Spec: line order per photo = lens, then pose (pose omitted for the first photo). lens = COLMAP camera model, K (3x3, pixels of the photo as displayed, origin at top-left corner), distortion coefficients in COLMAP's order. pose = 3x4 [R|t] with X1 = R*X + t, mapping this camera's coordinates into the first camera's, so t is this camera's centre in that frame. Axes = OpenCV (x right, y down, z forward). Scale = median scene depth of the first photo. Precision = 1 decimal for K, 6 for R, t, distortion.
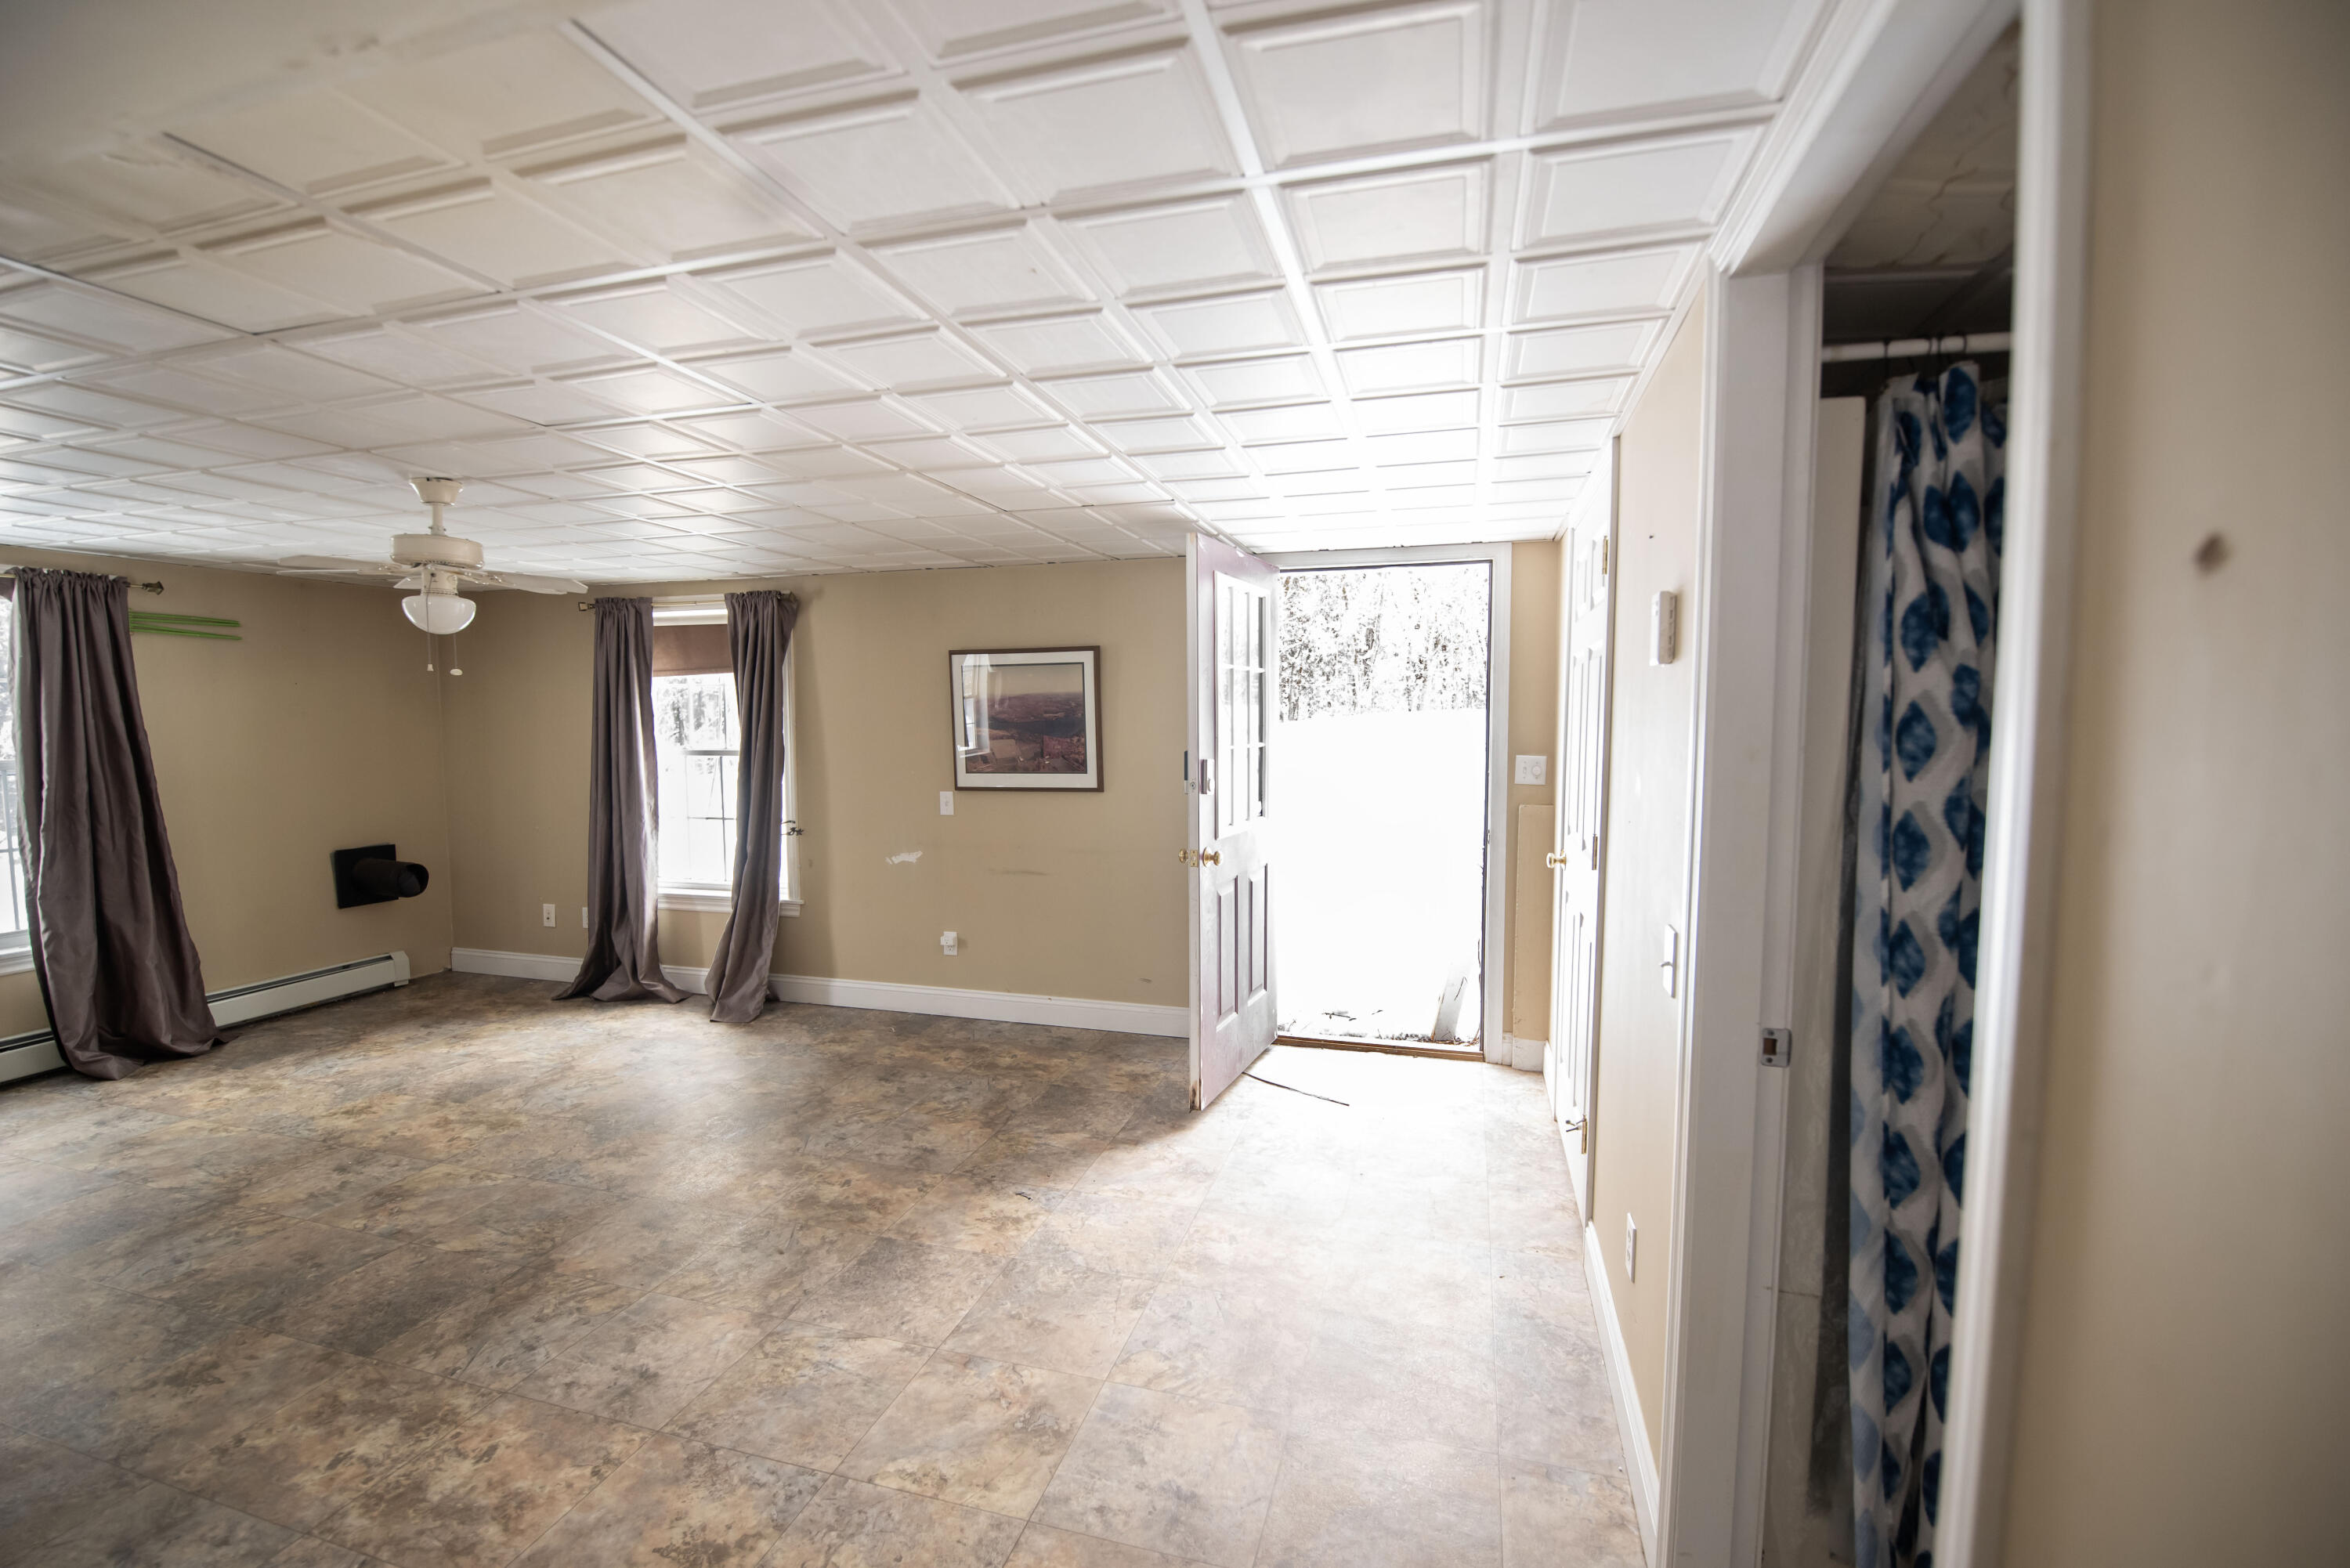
lens RADIAL K [[1023.6, 0, 1172.6], [0, 1023.6, 786.7], [0, 0, 1]] dist [-0.001939, -0.010289]
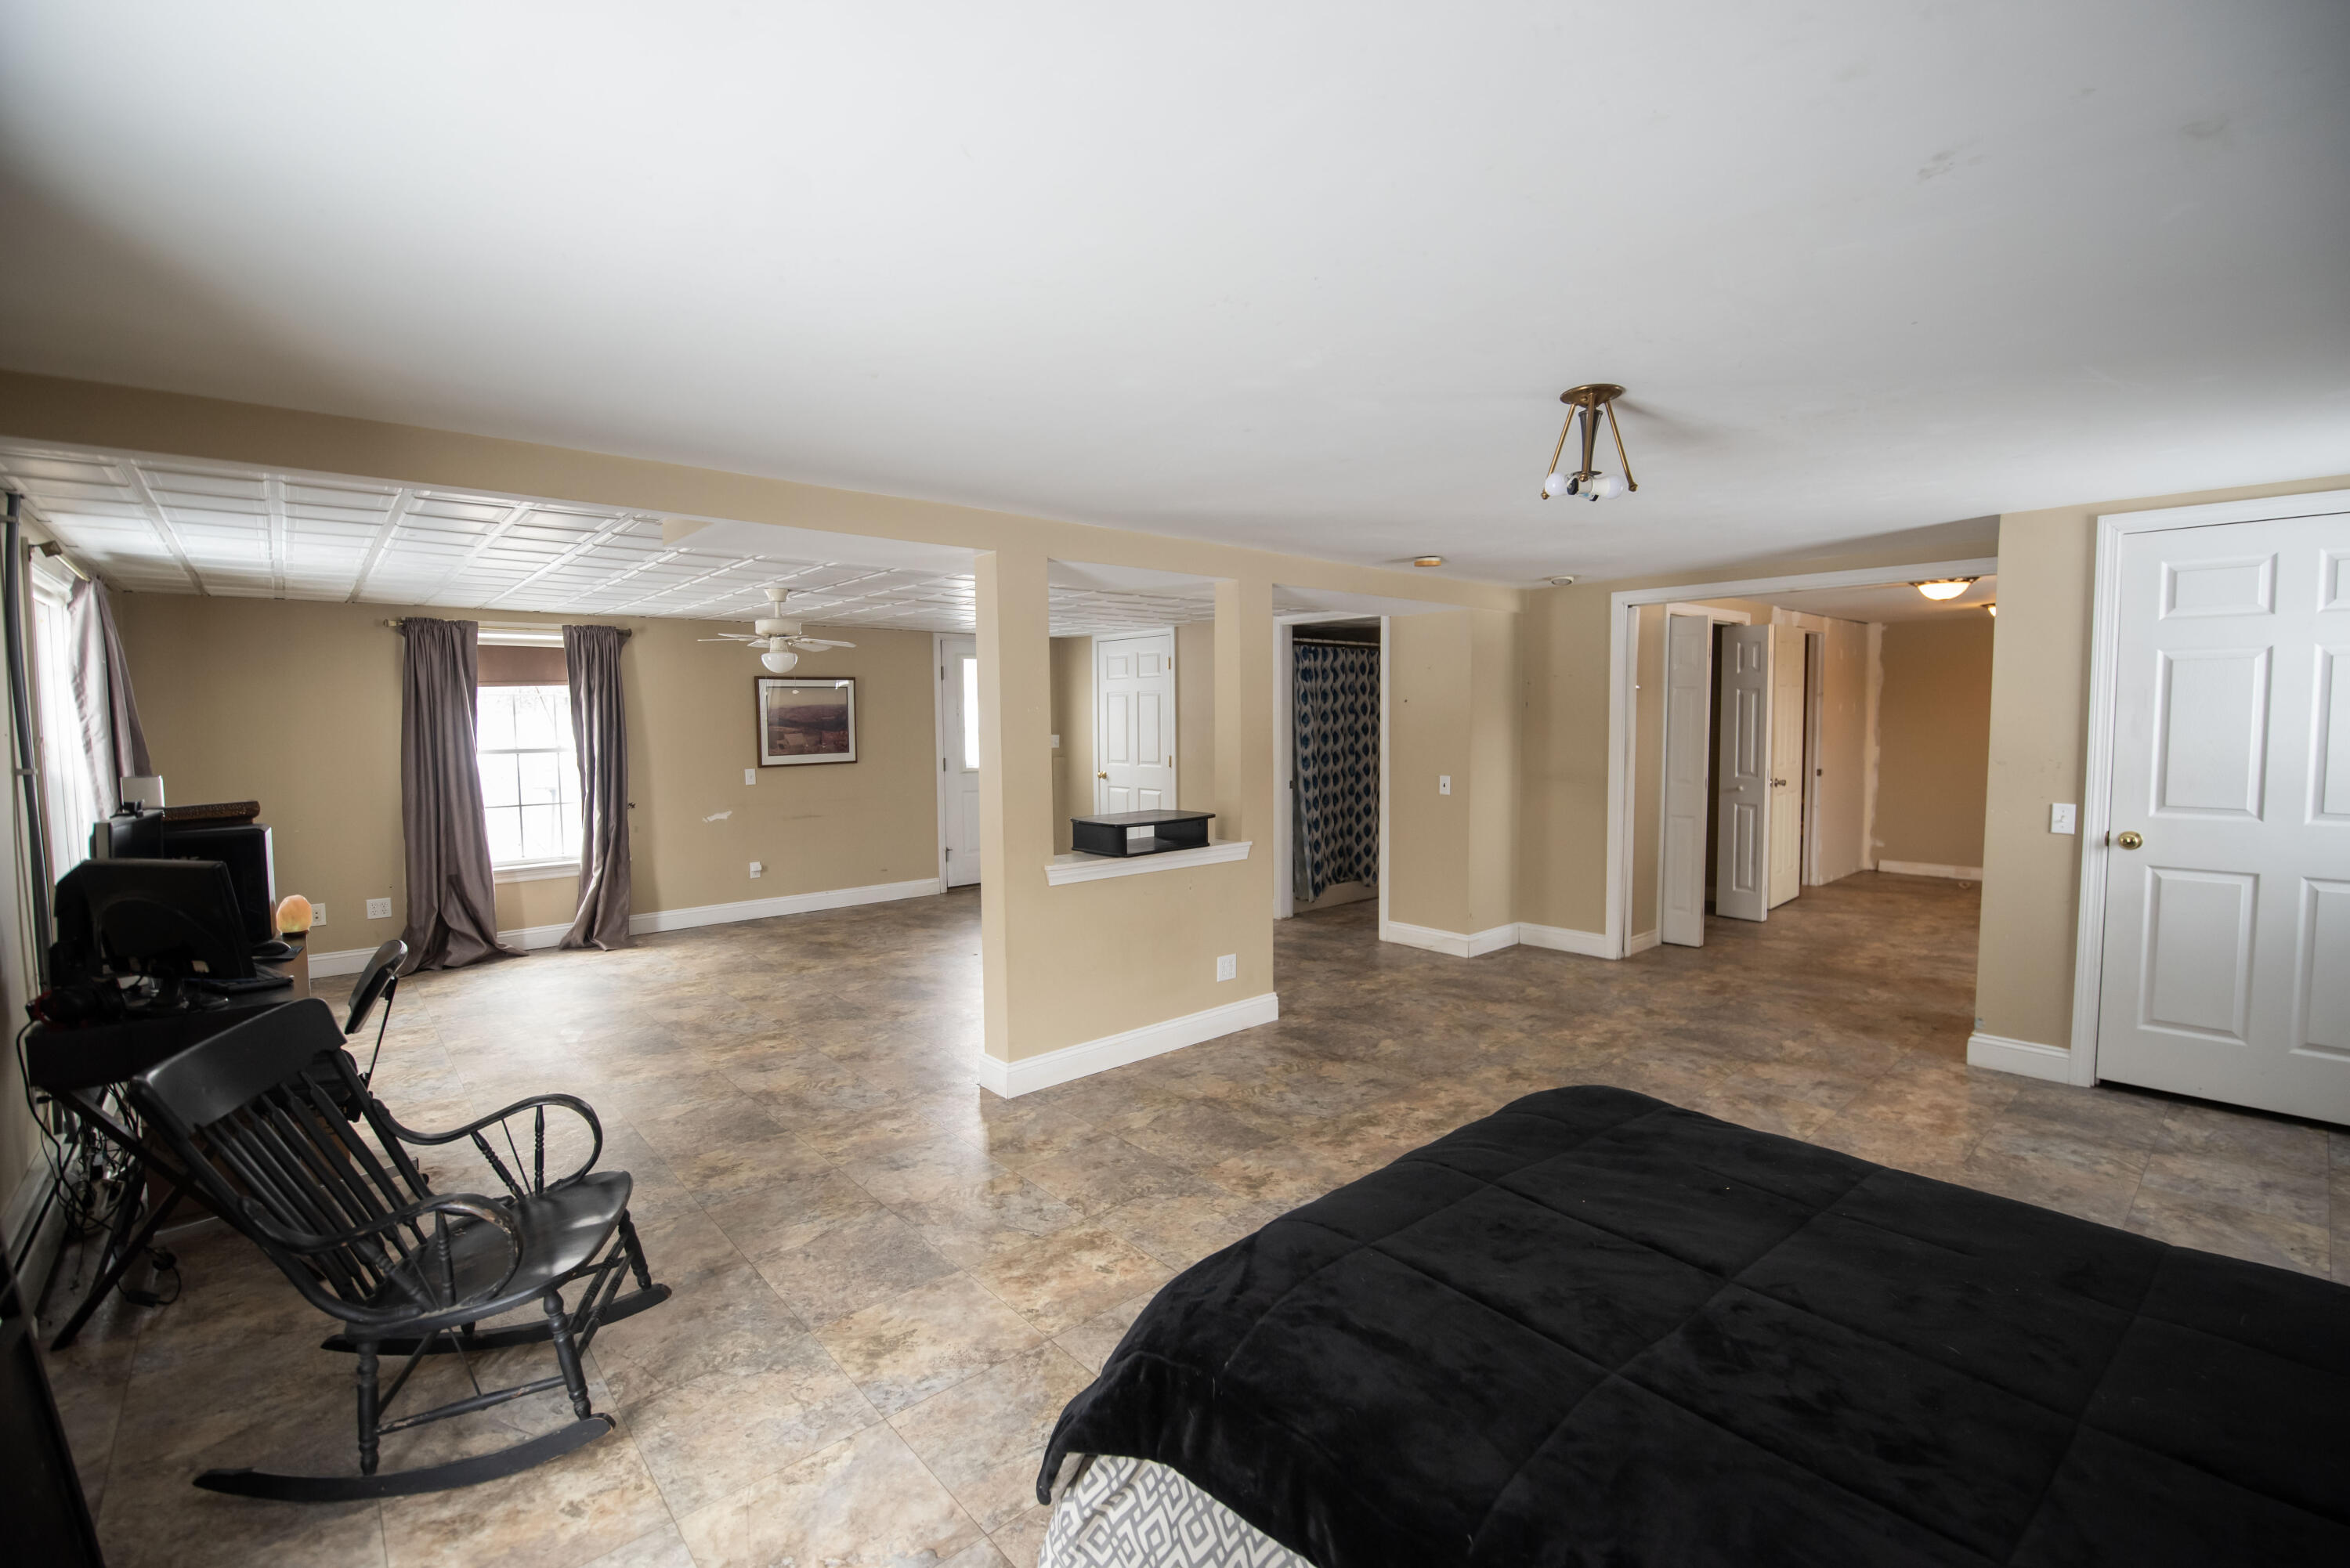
lens RADIAL K [[1023.6, 0, 1172.6], [0, 1023.6, 786.7], [0, 0, 1]] dist [-0.001939, -0.010289]
pose [[0.545737, -0.056119, 0.836076, -1.122436], [0.069778, 0.997333, 0.021396, 0.041081], [-0.835046, 0.046663, 0.548197, -0.336891]]
